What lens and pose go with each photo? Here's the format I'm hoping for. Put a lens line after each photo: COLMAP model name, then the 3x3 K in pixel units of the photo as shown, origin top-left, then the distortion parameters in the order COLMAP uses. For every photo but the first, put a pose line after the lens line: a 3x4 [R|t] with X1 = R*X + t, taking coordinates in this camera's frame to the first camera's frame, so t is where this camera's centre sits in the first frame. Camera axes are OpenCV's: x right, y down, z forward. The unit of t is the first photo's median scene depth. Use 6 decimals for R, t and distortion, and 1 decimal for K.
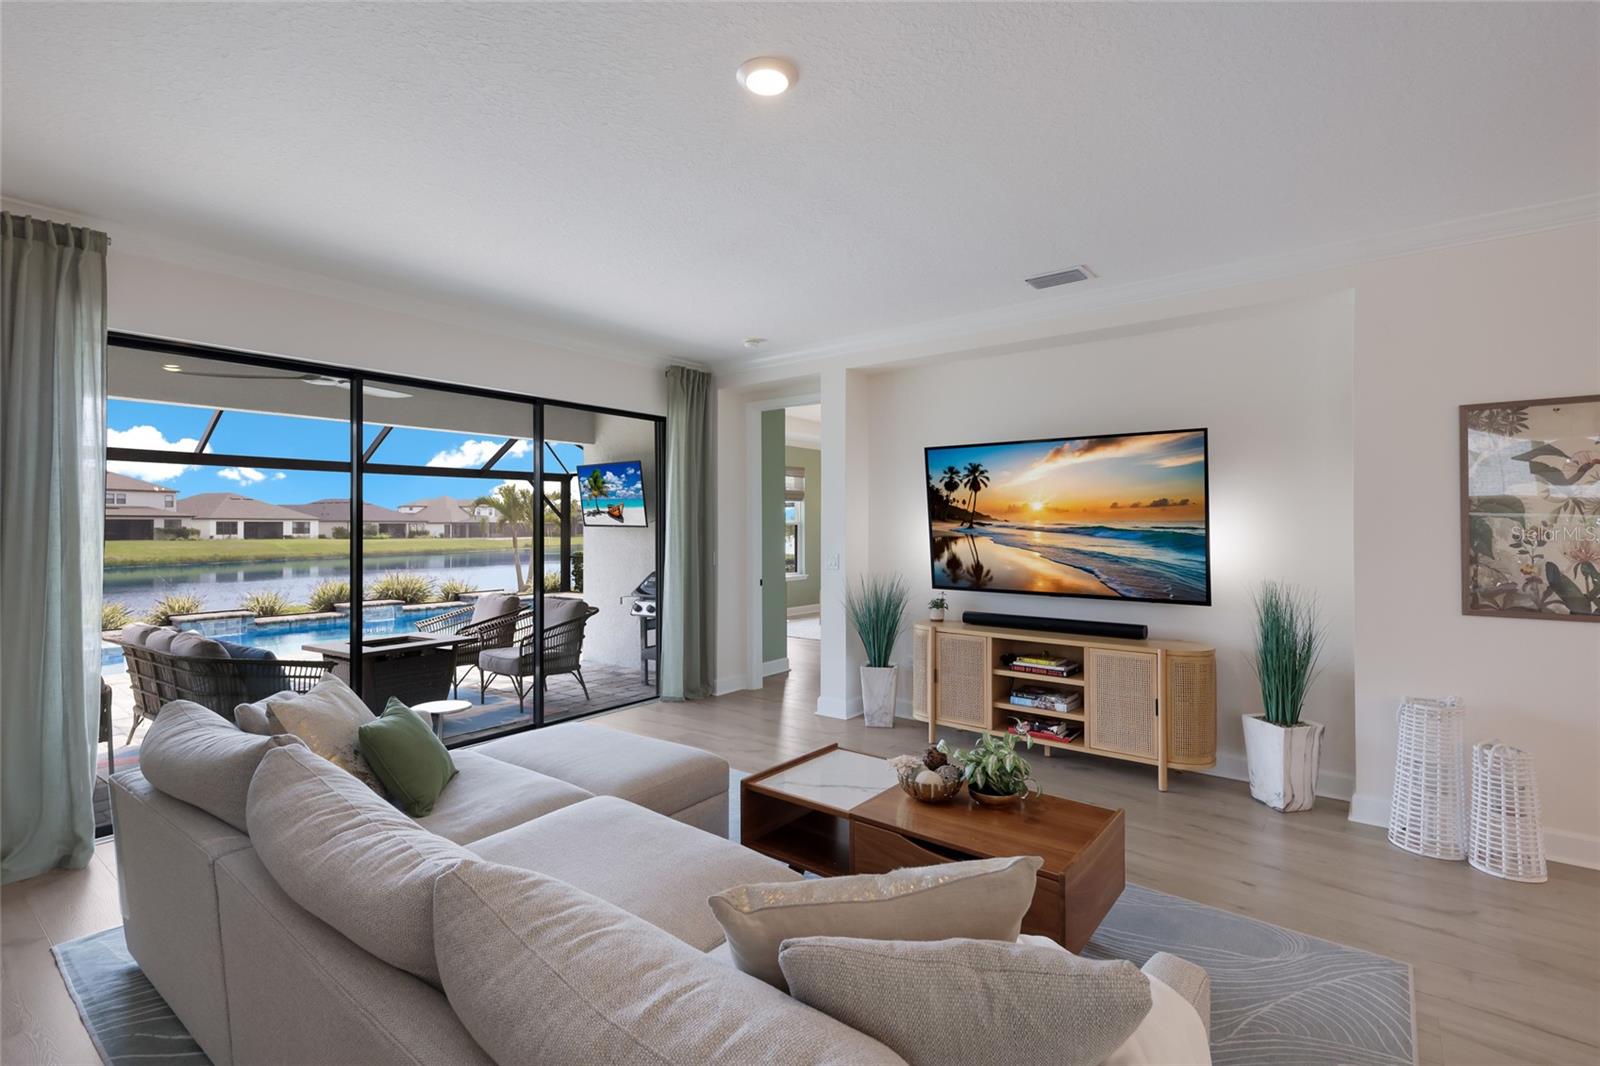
lens RADIAL K [[747.1, 0, 800.1], [0, 747.1, 518.0], [0, 0, 1]] dist [0.015768, -0.004191]
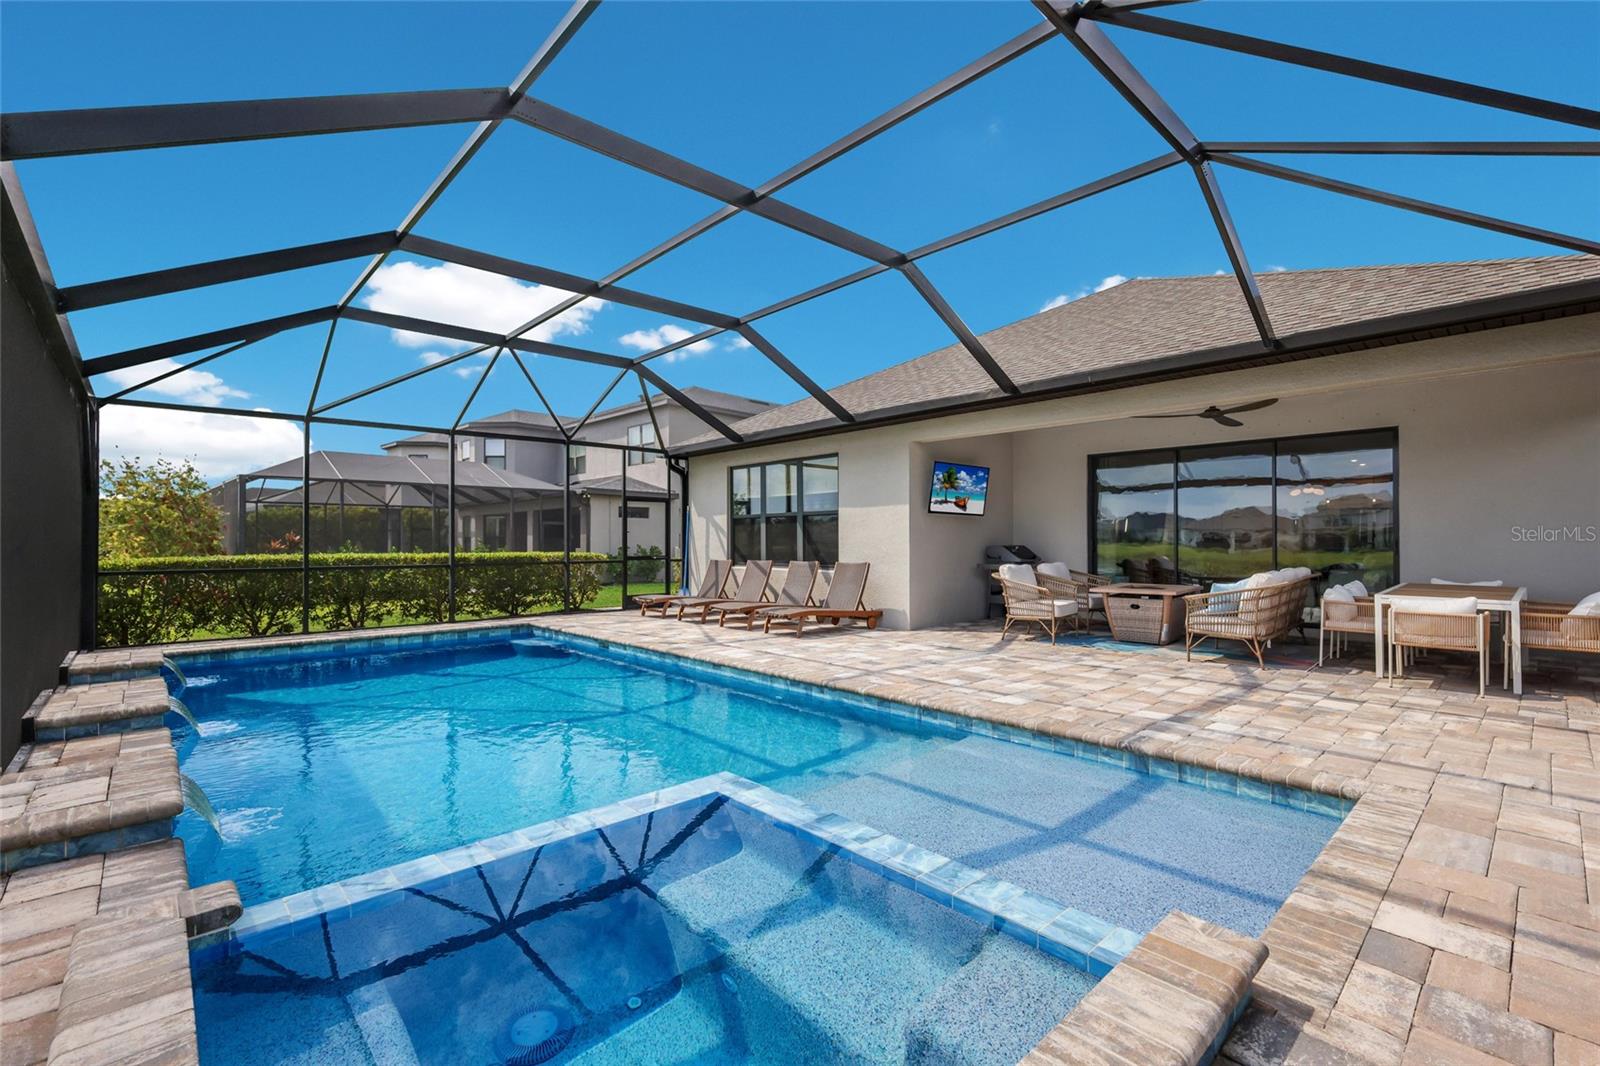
lens RADIAL K [[706.0, 0, 804.0], [0, 706.0, 543.9], [0, 0, 1]] dist [0.011663, 0.001002]
pose [[0.141813, -0.003008, 0.989889, -1.552469], [-0.005485, 0.999978, 0.003824, 0.062208], [-0.989878, -0.005972, 0.141793, 1.141239]]
